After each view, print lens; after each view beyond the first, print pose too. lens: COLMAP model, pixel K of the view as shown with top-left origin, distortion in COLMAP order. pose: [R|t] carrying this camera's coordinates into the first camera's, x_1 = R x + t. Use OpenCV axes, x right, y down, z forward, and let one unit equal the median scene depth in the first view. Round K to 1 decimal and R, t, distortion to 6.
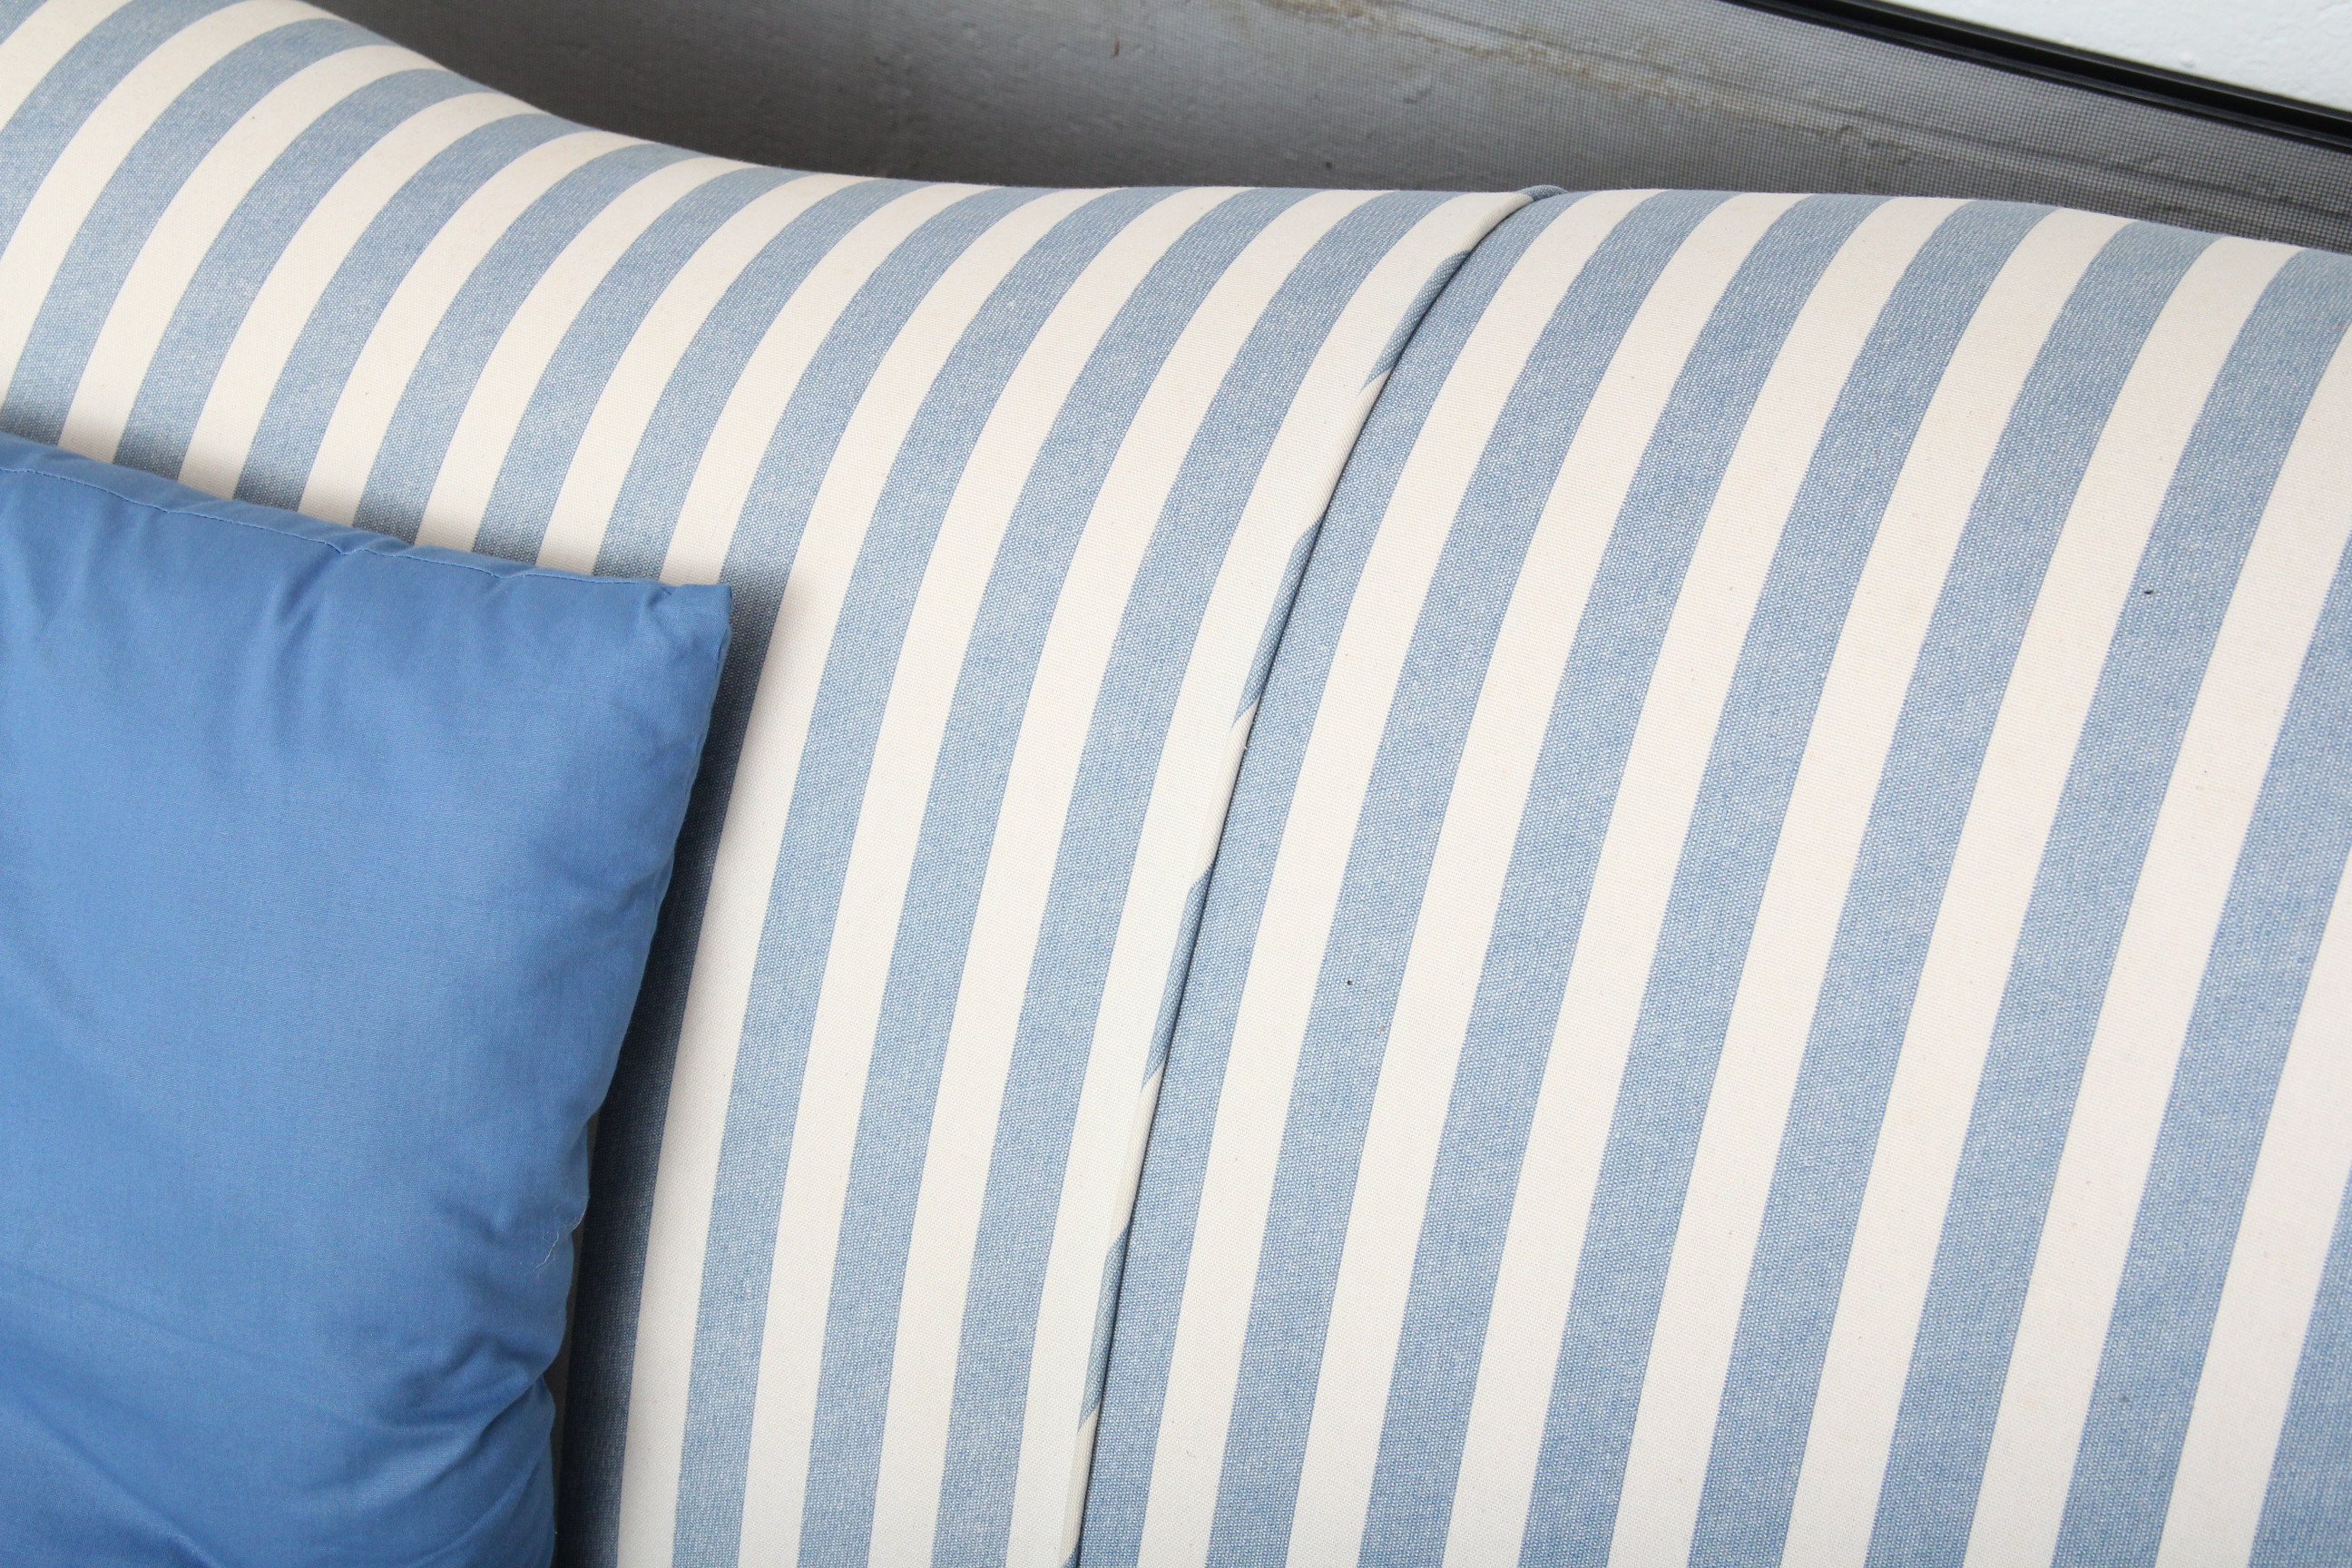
lens RADIAL K [[4352.2, 0, 1176.0], [0, 4352.2, 784.0], [0, 0, 1]] dist [0.208834, 0.128194]
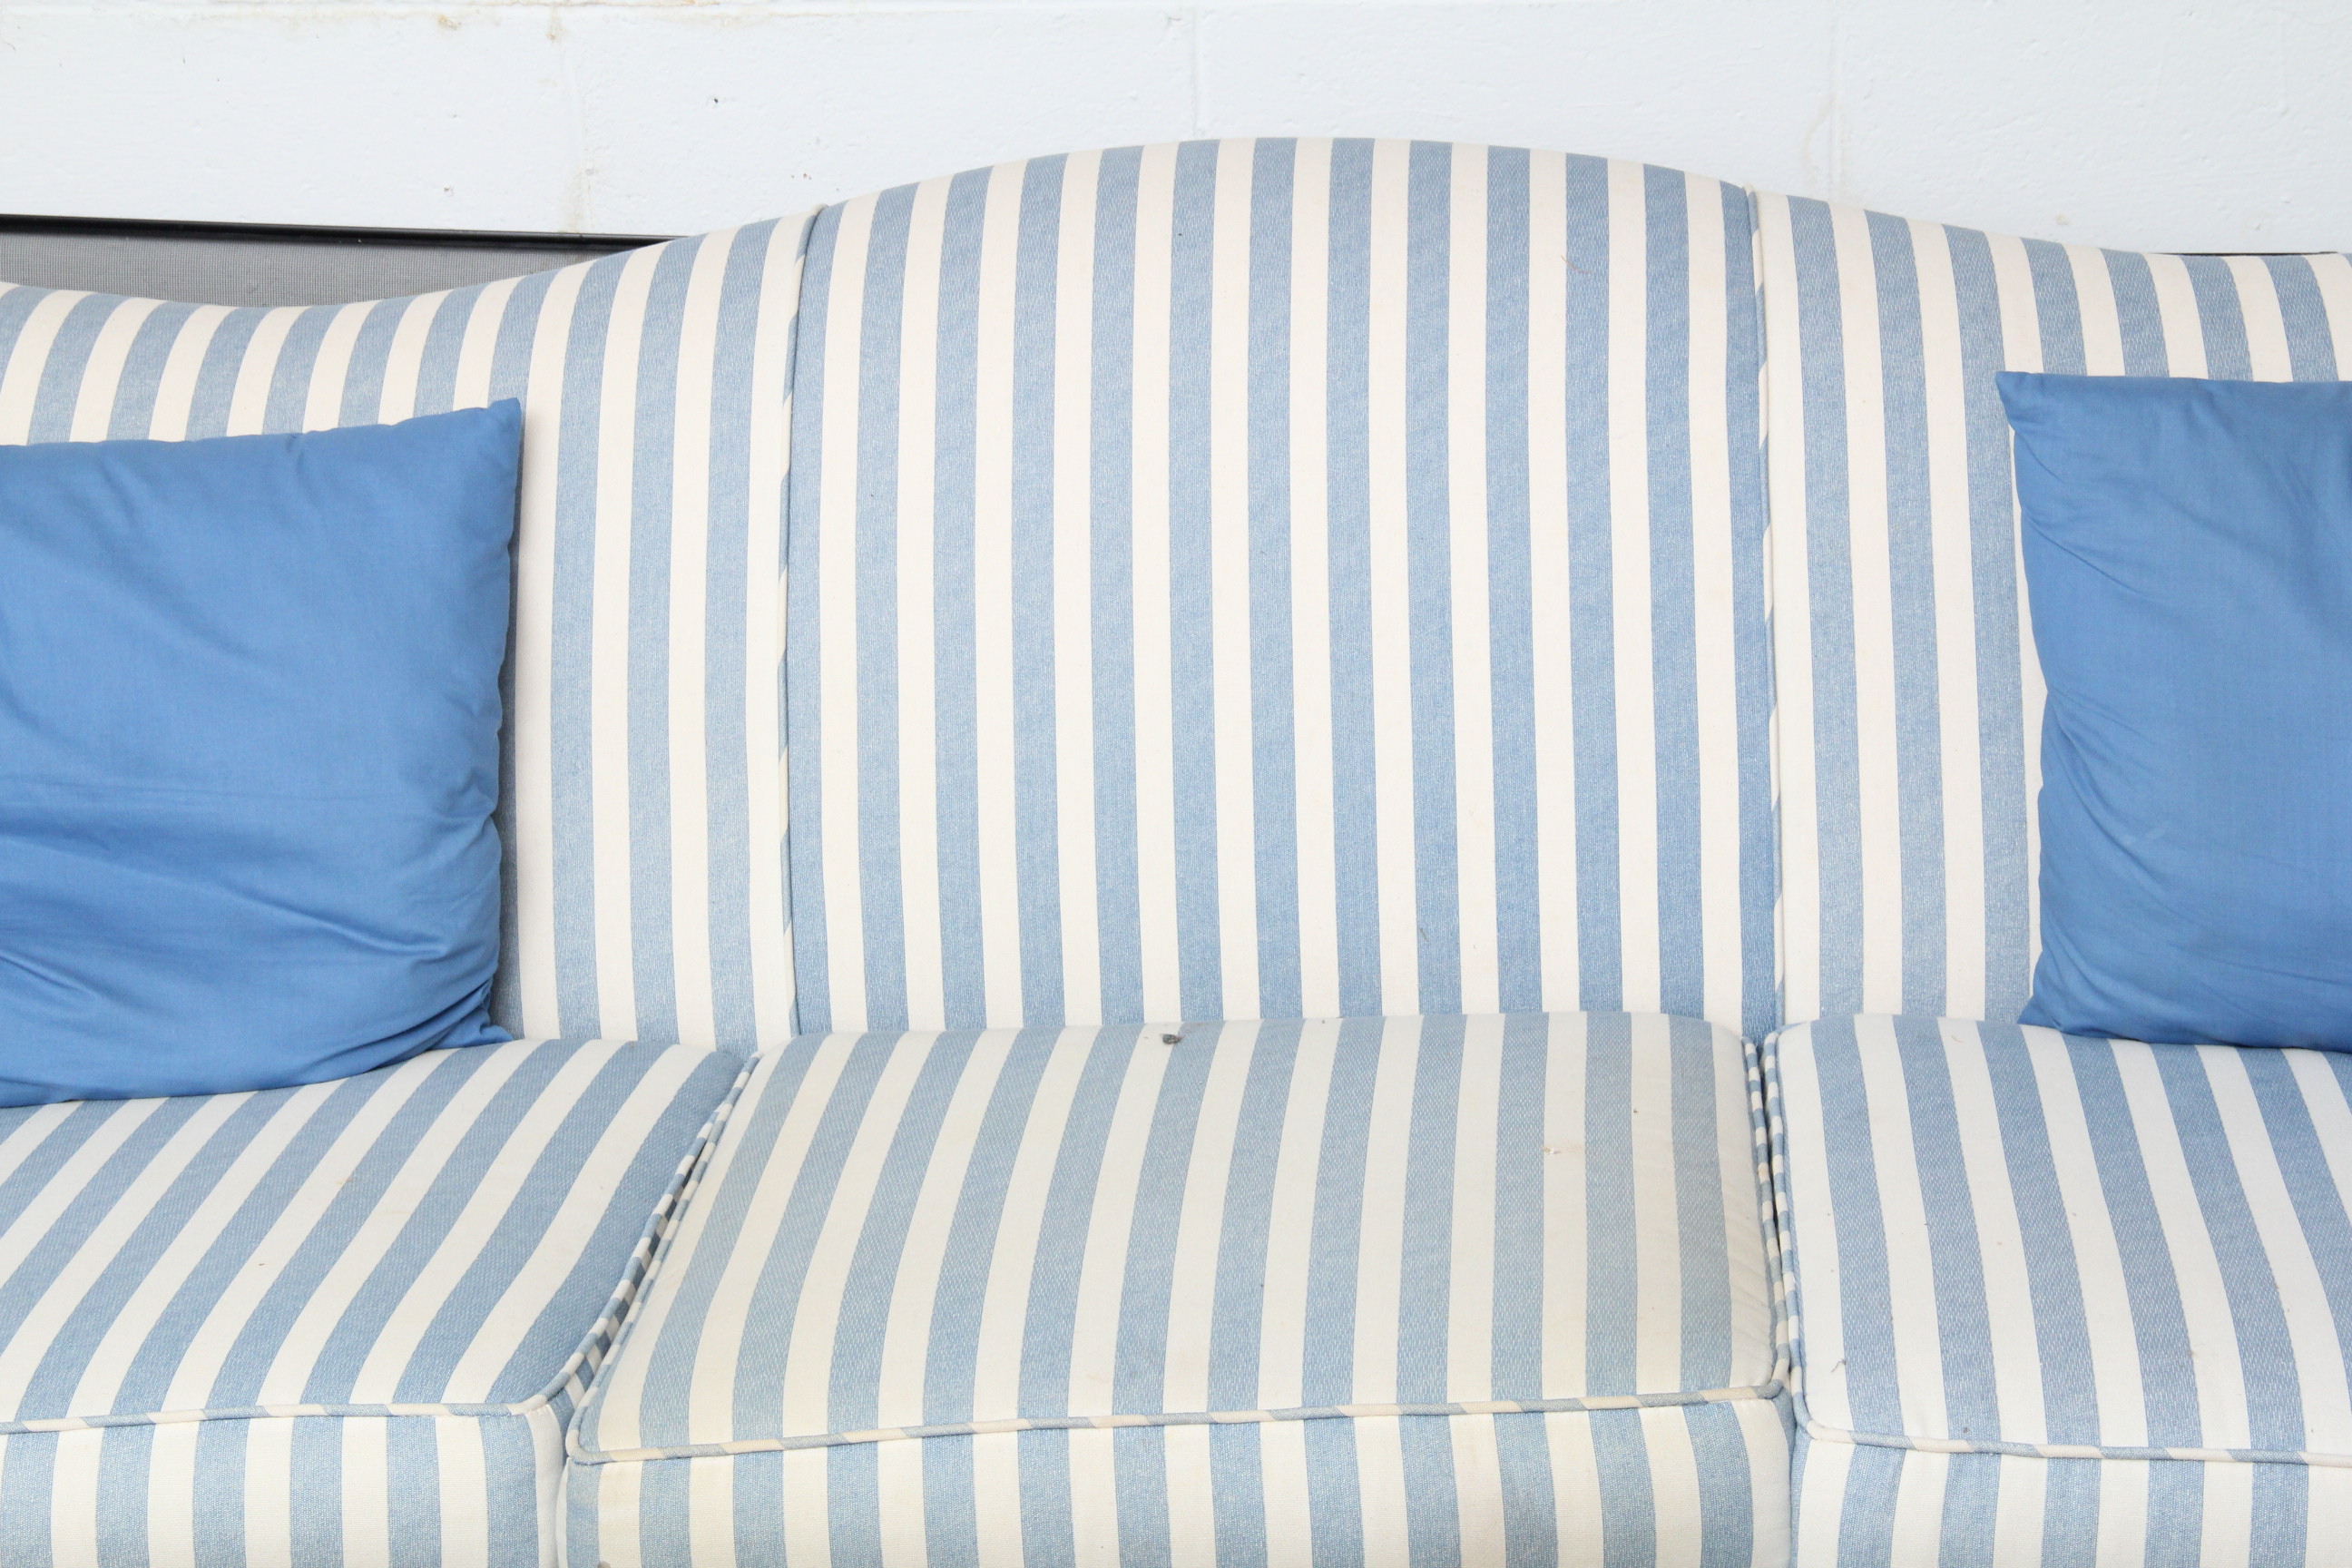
lens RADIAL K [[5228.5, 0, 1176.0], [0, 5228.5, 784.0], [0, 0, 1]] dist [0.349061, 0.134925]
pose [[0.913904, -0.151016, 0.376795, -0.767794], [0.266213, 0.923712, -0.275475, 0.872236], [-0.306449, 0.352065, 0.884386, -1.192079]]
